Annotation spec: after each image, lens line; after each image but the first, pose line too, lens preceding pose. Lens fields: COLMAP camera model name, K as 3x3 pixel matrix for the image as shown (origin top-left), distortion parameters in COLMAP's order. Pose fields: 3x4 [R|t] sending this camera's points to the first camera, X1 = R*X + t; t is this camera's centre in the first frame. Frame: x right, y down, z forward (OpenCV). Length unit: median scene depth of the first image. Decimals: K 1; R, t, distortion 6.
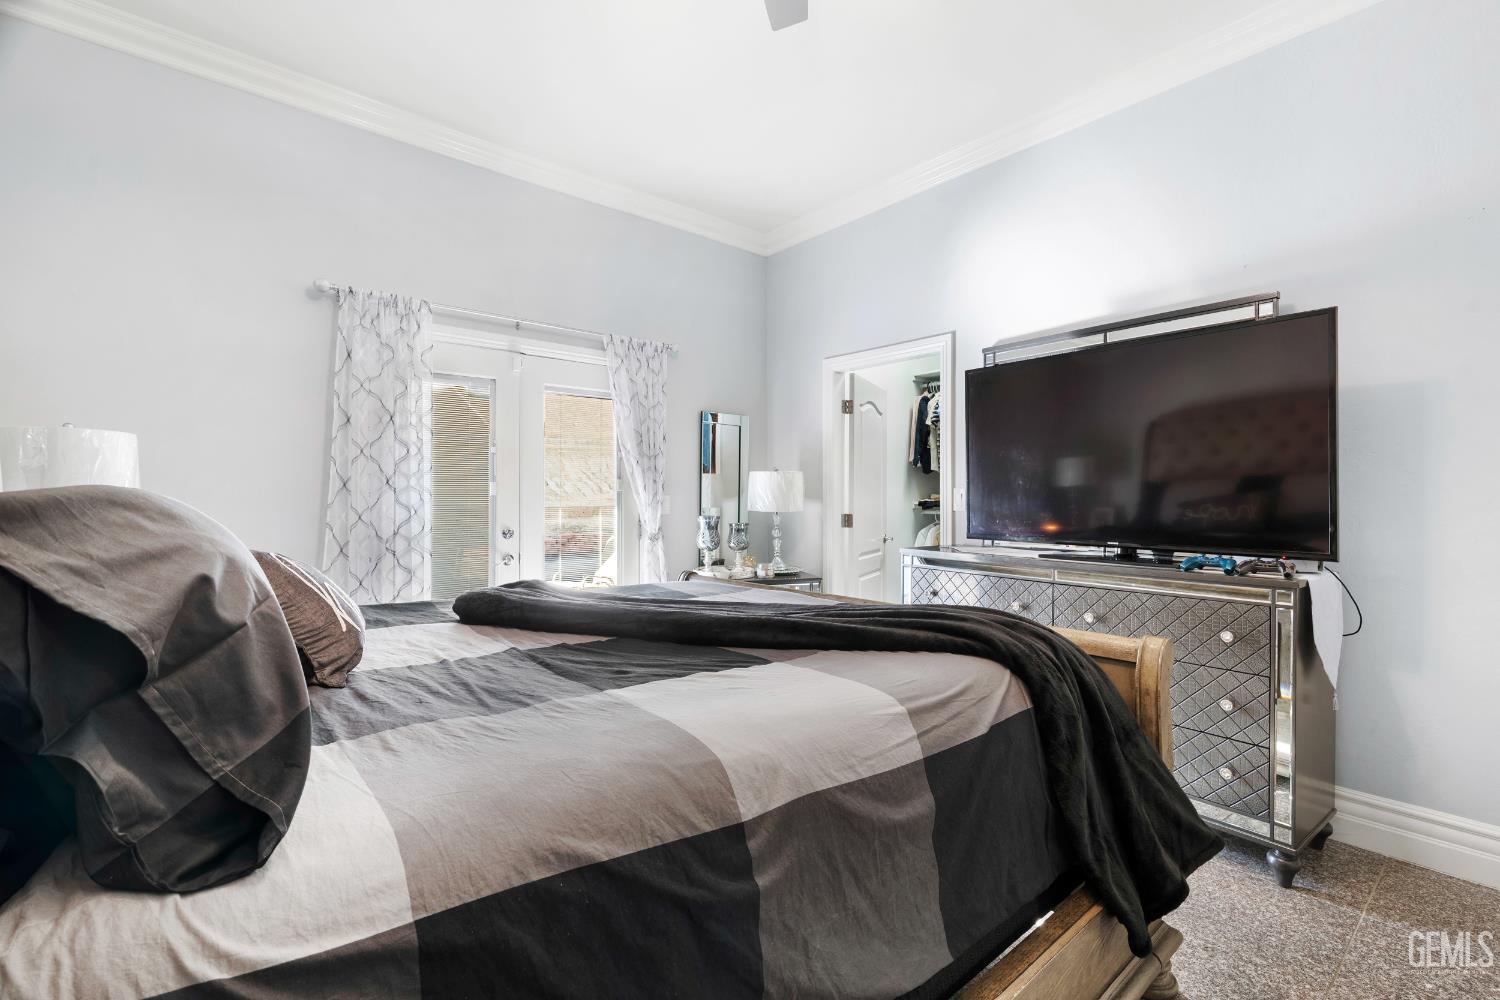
lens RADIAL K [[666.4, 0, 750.0], [0, 666.4, 500.0], [0, 0, 1]] dist [-0.002837, -0.000549]
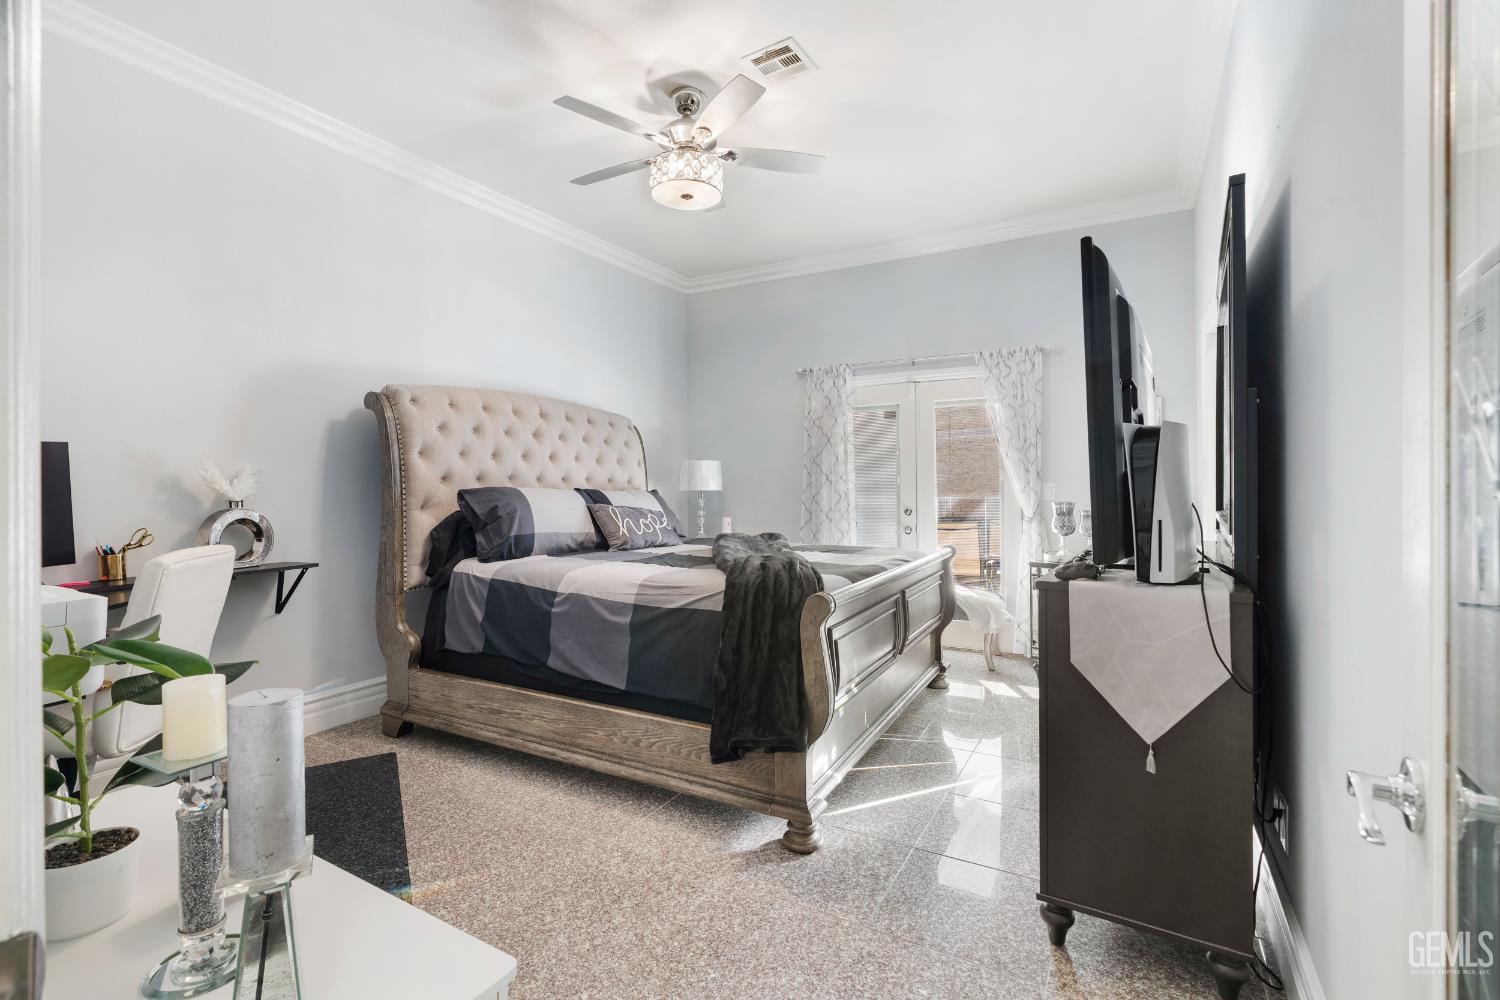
lens RADIAL K [[683.9, 0, 762.8], [0, 683.9, 495.5], [0, 0, 1]] dist [-0.002580, -0.000321]
pose [[0.352827, 0.003276, -0.935683, 1.032879], [0.004598, 0.999976, 0.005235, 0.006300], [0.935677, -0.006149, 0.352803, 0.241696]]
